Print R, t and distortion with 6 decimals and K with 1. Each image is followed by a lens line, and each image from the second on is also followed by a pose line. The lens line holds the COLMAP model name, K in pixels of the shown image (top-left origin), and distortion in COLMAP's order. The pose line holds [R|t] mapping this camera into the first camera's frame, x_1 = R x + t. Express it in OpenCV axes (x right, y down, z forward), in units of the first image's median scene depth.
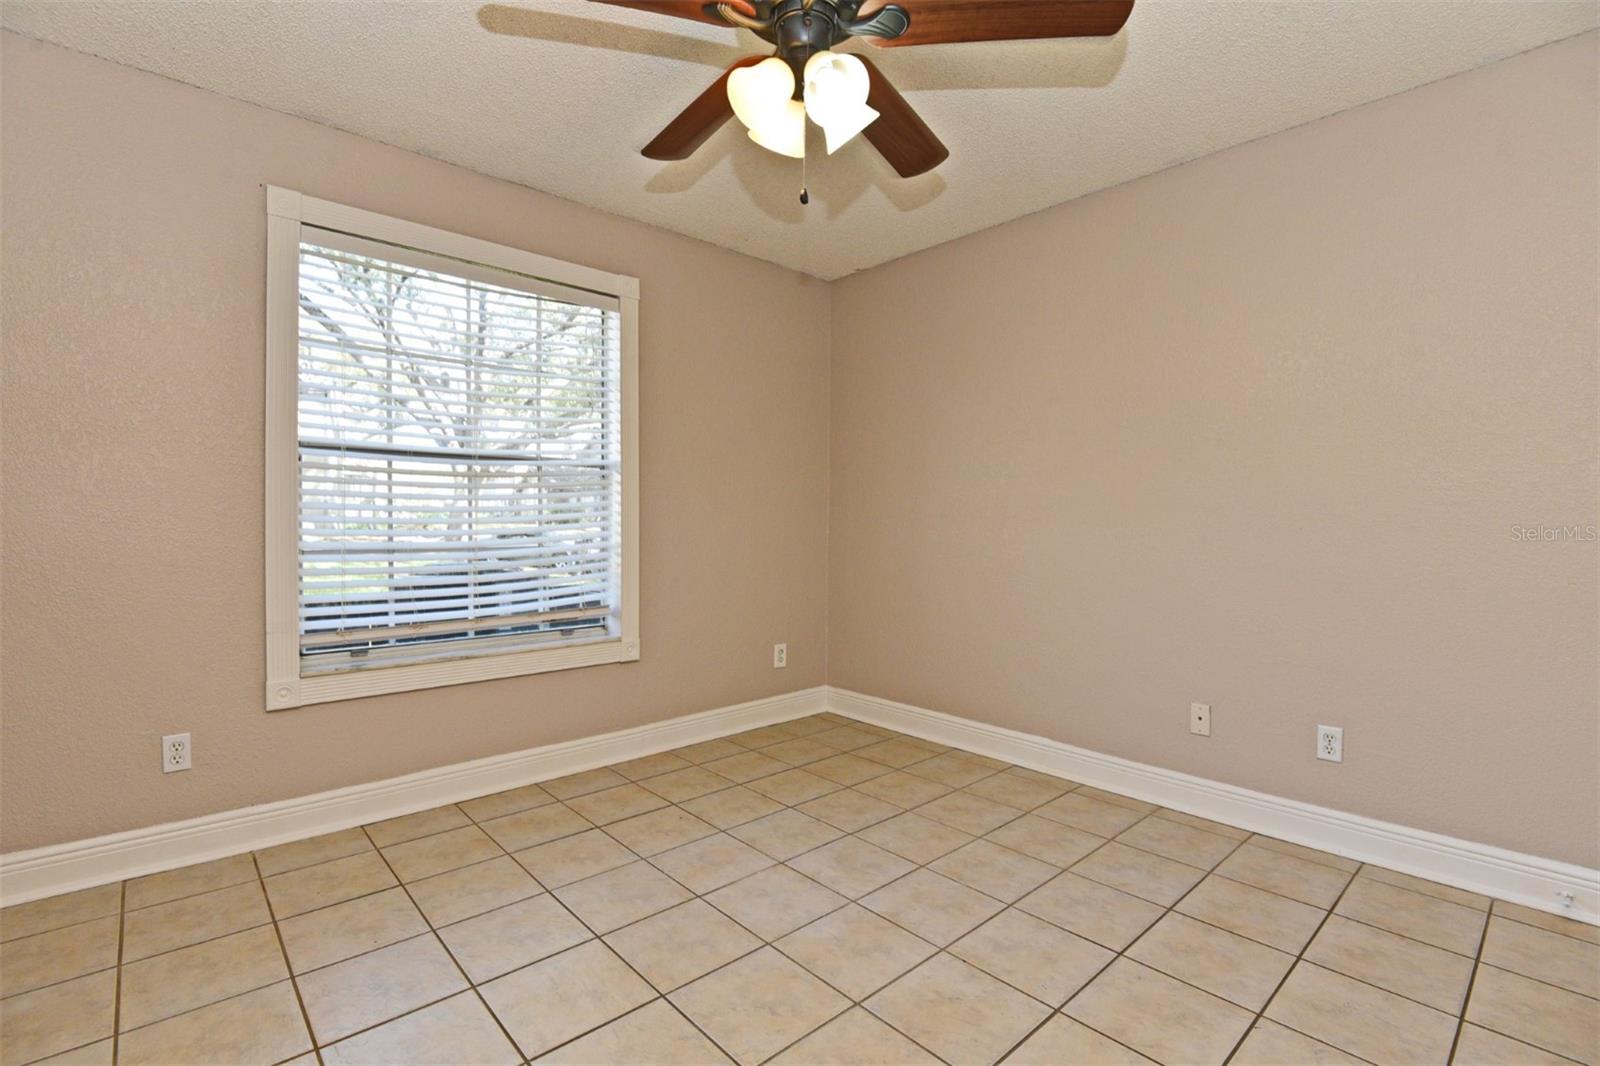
lens RADIAL K [[725.2, 0, 786.0], [0, 725.2, 531.2], [0, 0, 1]] dist [-0.008435, -0.006359]
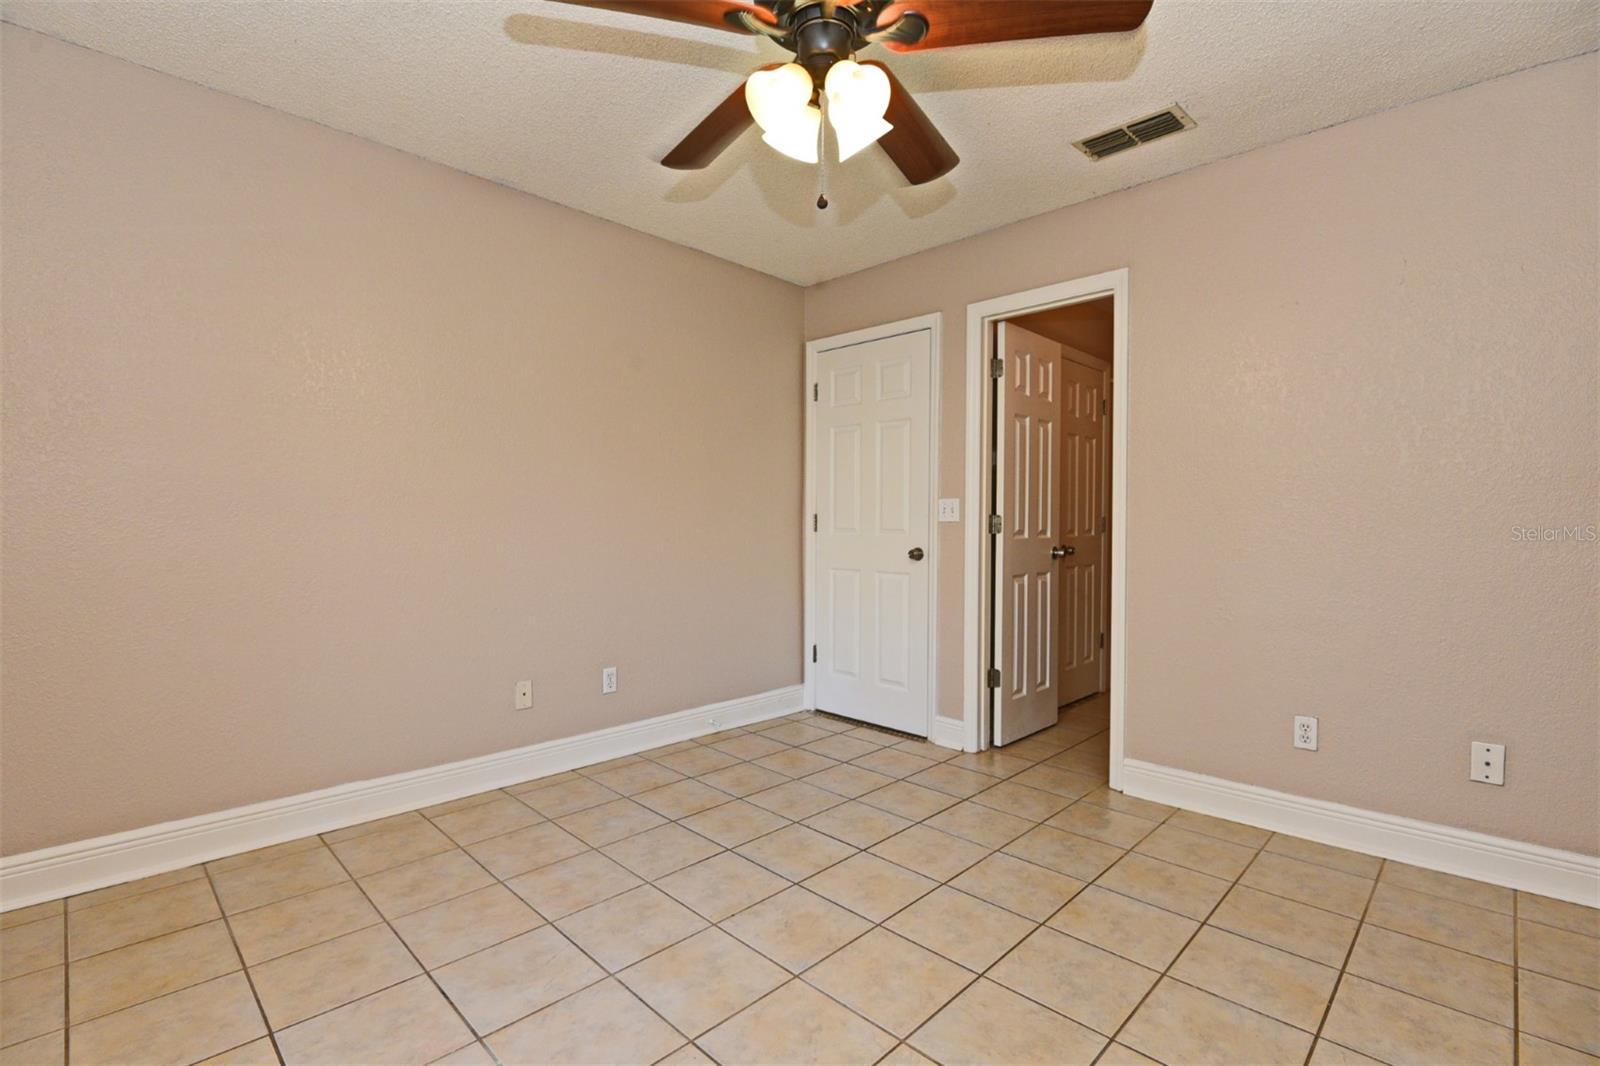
lens RADIAL K [[725.2, 0, 802.4], [0, 725.2, 524.6], [0, 0, 1]] dist [-0.008435, -0.006359]
pose [[-0.072260, -0.009907, 0.997337, -0.592149], [0.005016, 0.999934, 0.010296, -0.016881], [-0.997373, 0.005747, -0.072206, 0.652956]]
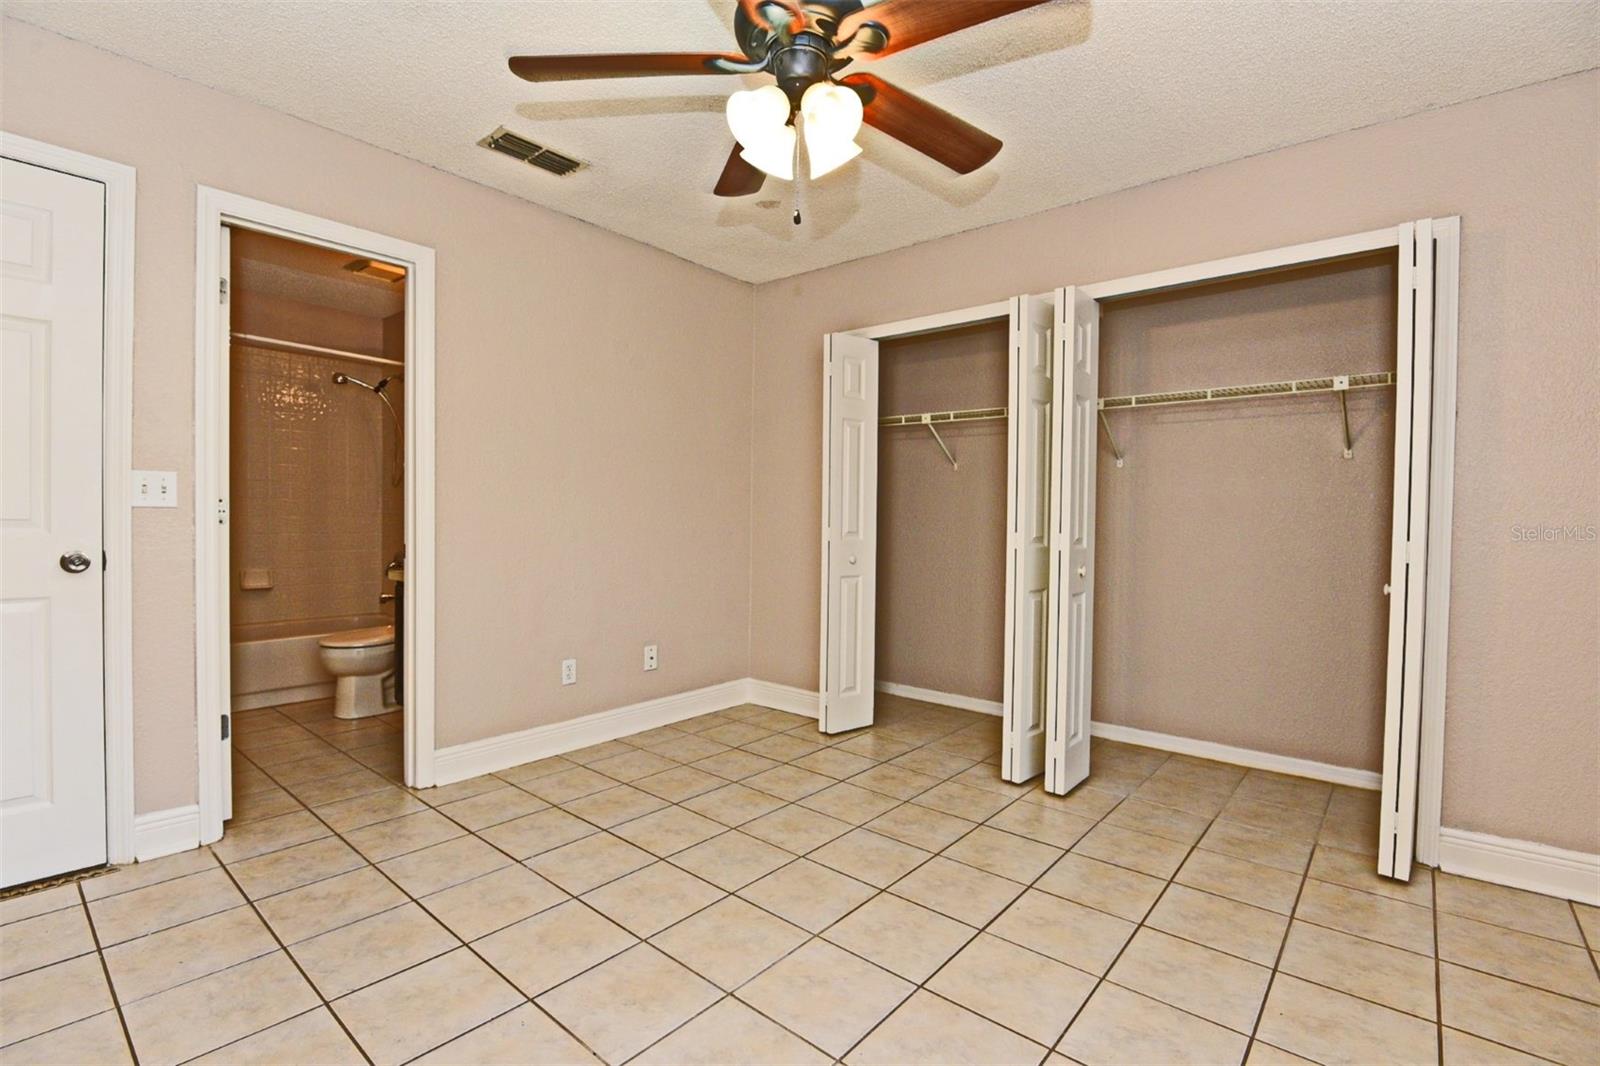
lens RADIAL K [[725.2, 0, 796.8], [0, 725.2, 527.1], [0, 0, 1]] dist [-0.008435, -0.006359]
pose [[-0.990460, -0.019124, -0.136470, 0.100009], [-0.022542, 0.999469, 0.023543, -0.020645], [0.135947, 0.026395, -0.990364, 1.236179]]
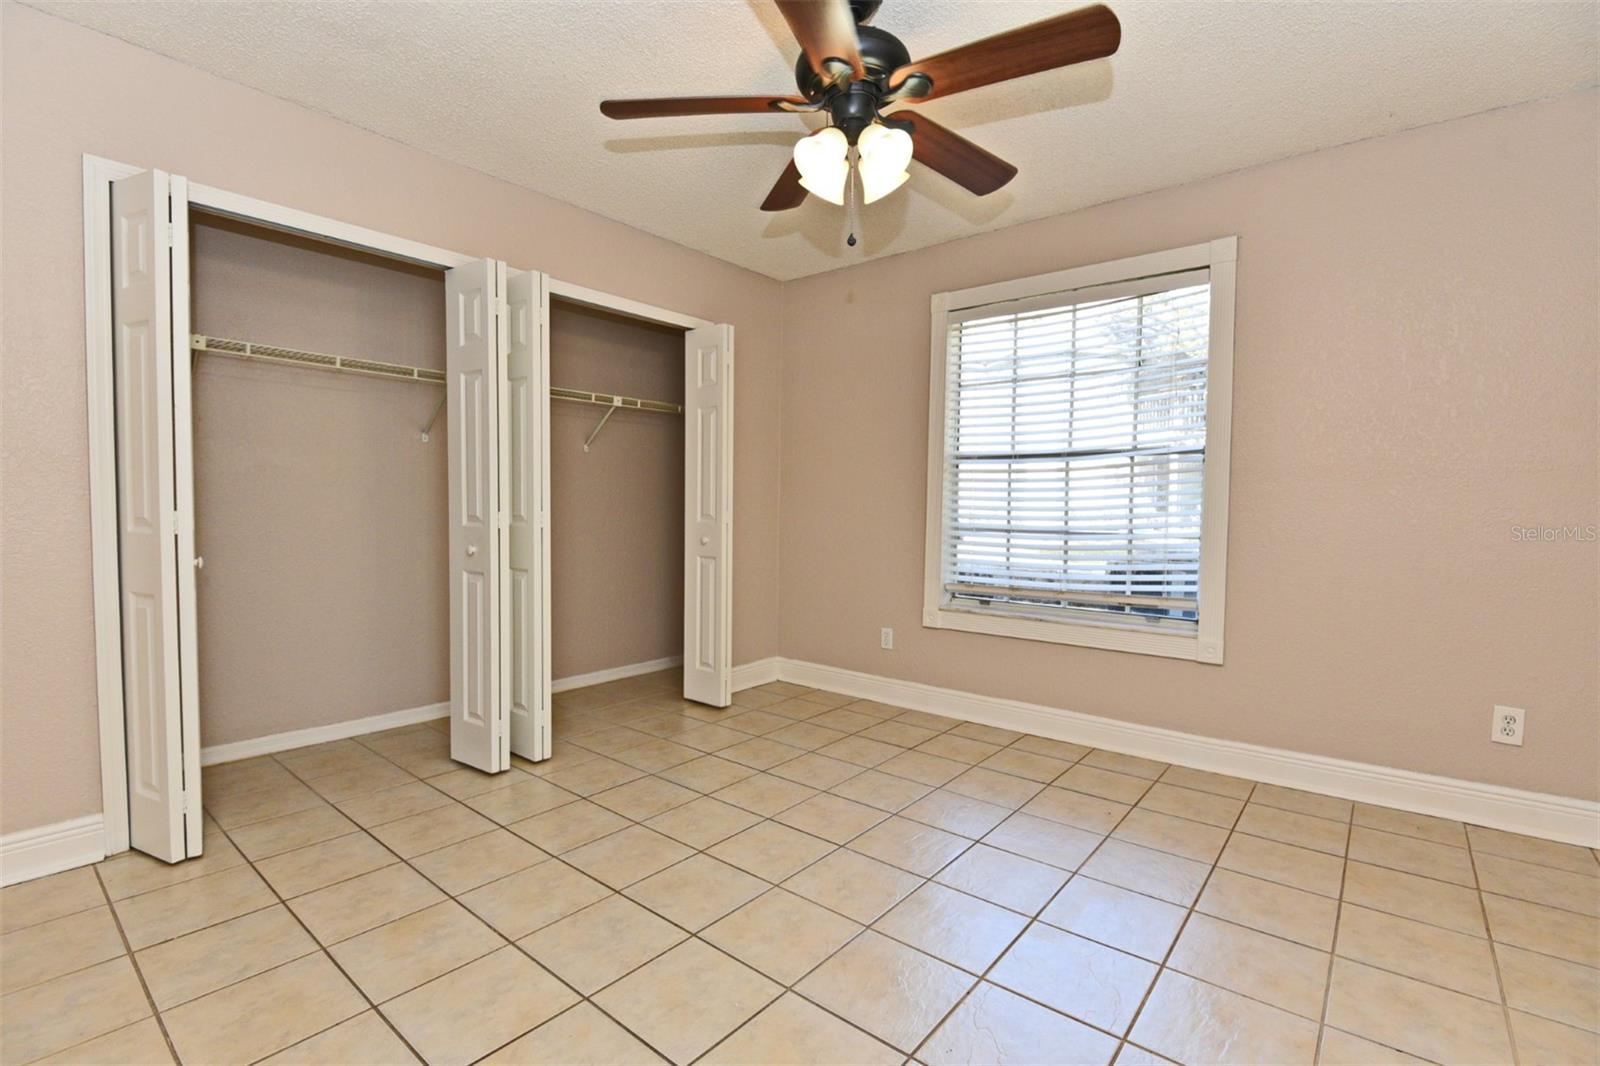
lens RADIAL K [[725.2, 0, 795.5], [0, 725.2, 520.4], [0, 0, 1]] dist [-0.008435, -0.006359]
pose [[0.143659, 0.017759, -0.989468, 0.748267], [-0.017952, 0.999721, 0.015336, -0.005607], [0.989464, 0.015560, 0.143938, 0.434932]]
